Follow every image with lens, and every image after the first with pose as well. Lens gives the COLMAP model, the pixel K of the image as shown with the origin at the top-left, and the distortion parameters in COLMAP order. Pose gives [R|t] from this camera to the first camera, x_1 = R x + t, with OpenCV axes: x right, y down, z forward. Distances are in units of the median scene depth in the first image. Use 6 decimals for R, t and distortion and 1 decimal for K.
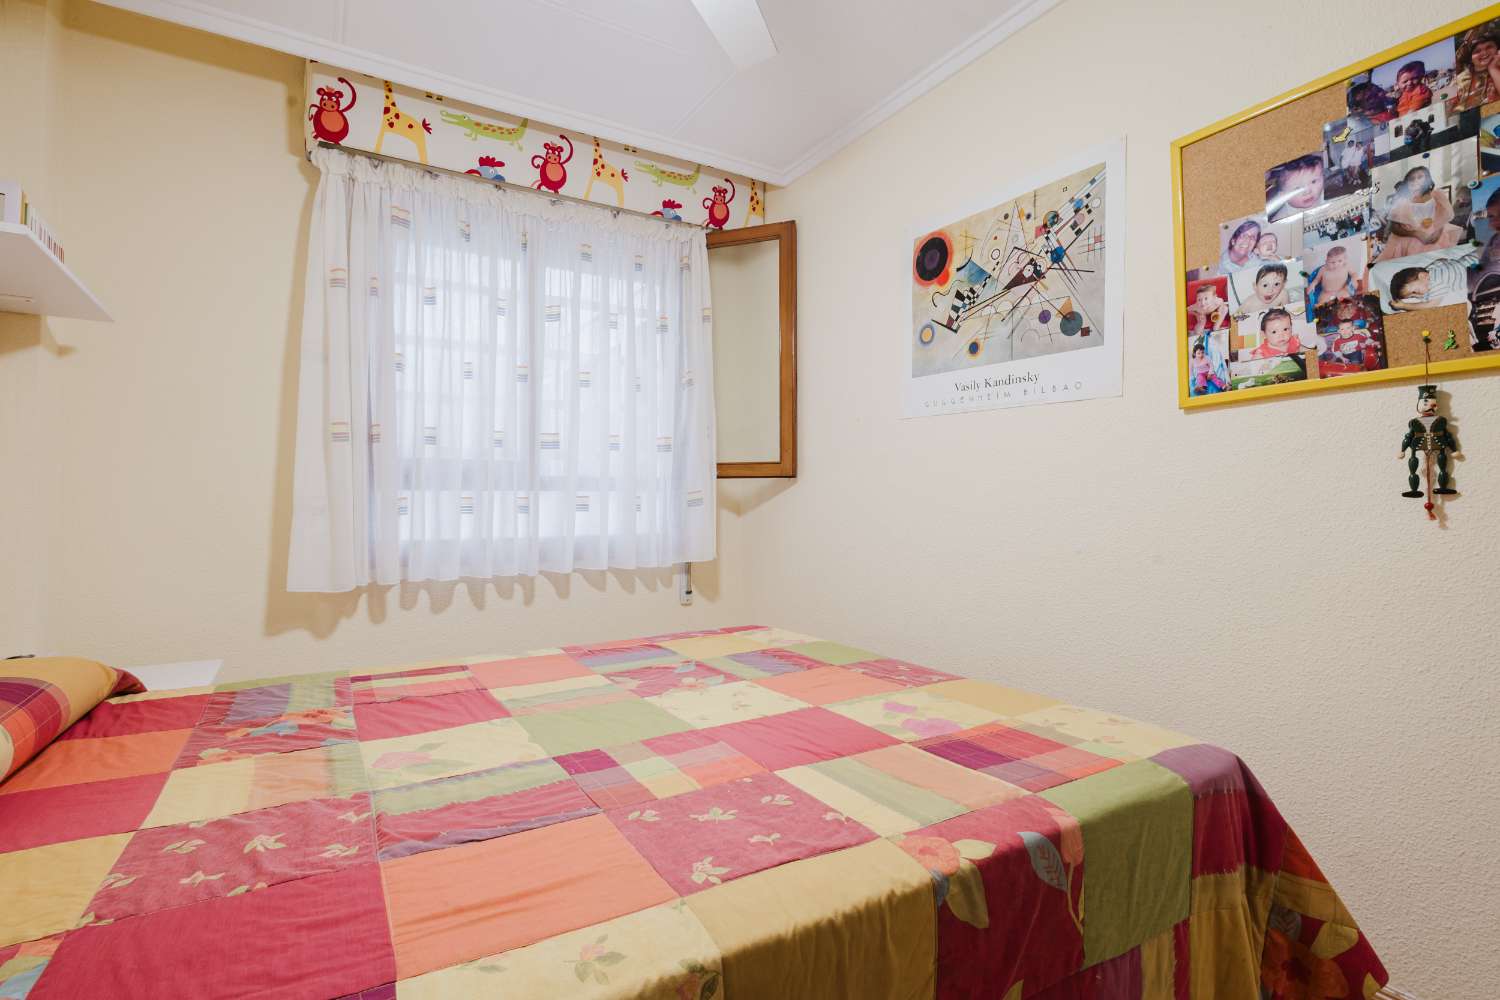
lens RADIAL K [[721.6, 0, 733.1], [0, 721.6, 493.5], [0, 0, 1]] dist [0.000941, 0.016830]
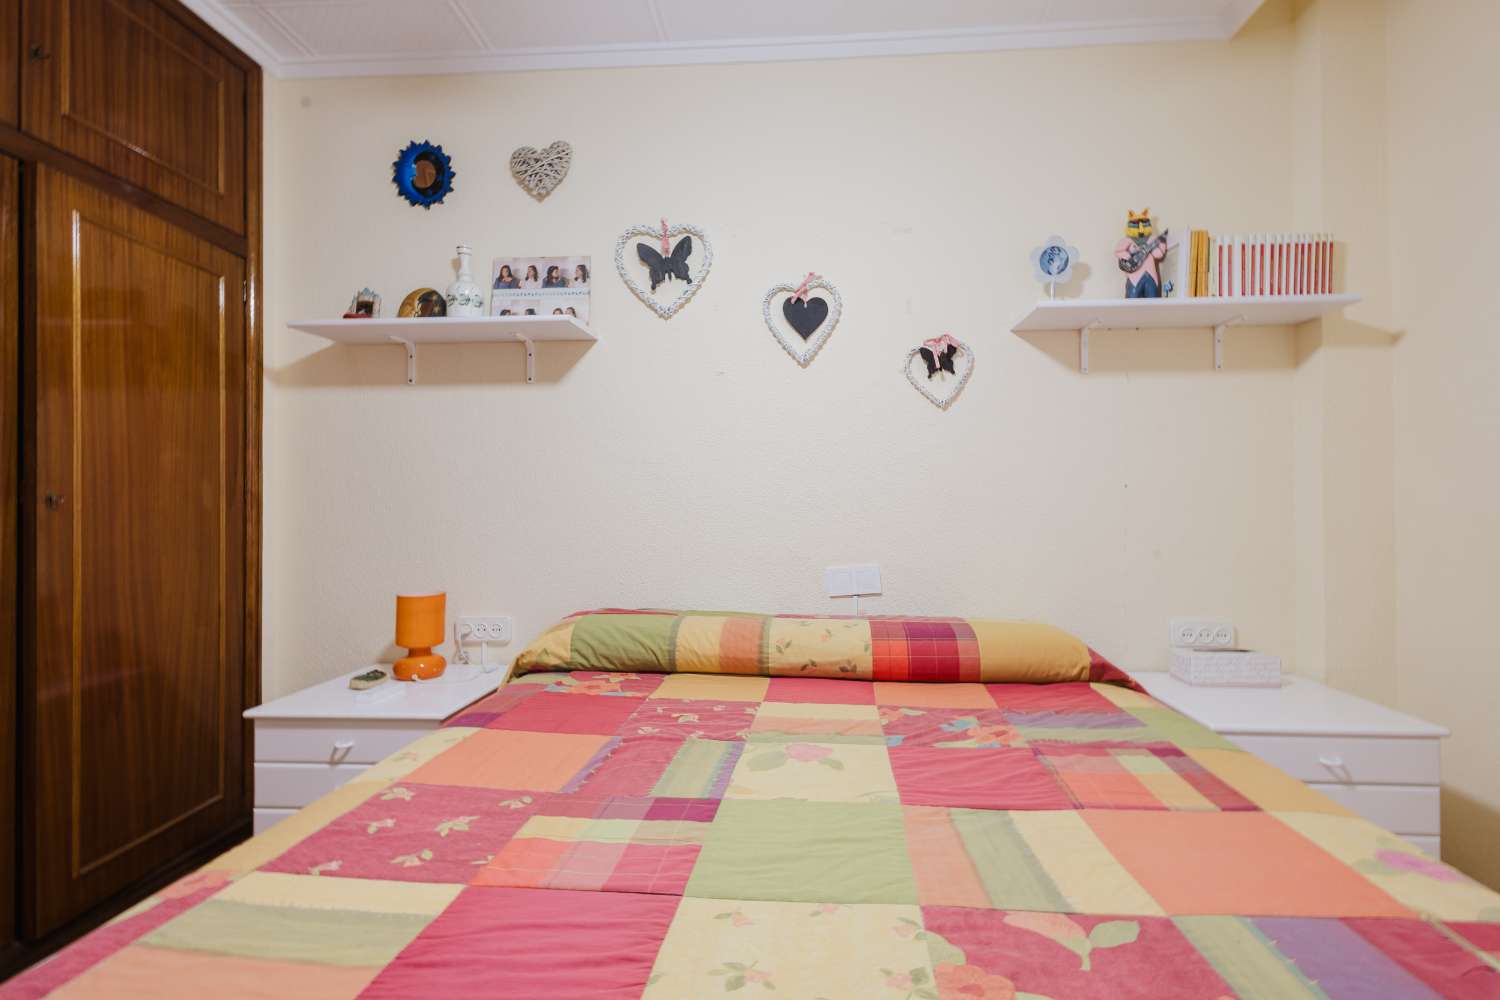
lens RADIAL K [[711.2, 0, 777.6], [0, 711.2, 502.3], [0, 0, 1]] dist [0.008850, -0.000507]
pose [[-0.553922, 0.002177, -0.832565, 0.244790], [0.017284, 0.999811, -0.008885, 0.000216], [0.832389, -0.019311, -0.553855, 0.839461]]
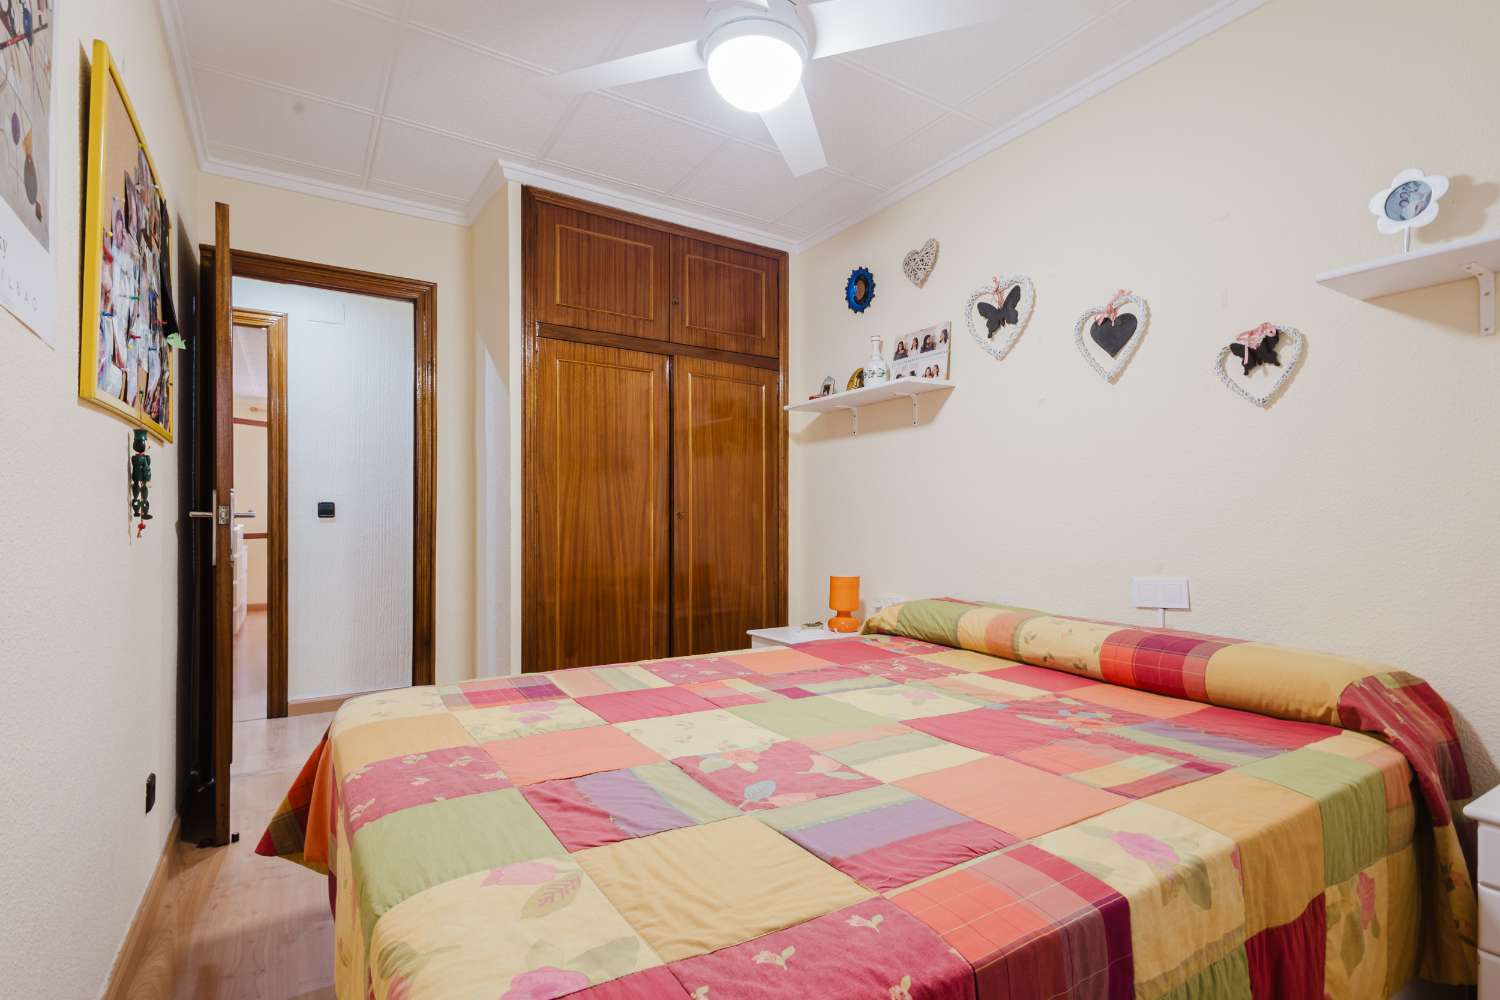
lens RADIAL K [[722.7, 0, 750.6], [0, 722.7, 520.4], [0, 0, 1]] dist [0.020093, 0.000112]
pose [[-0.999328, 0.002571, -0.036567, -0.029660], [0.003135, 0.999877, -0.015375, 0.015533], [0.036523, -0.015479, -0.999213, 1.333981]]
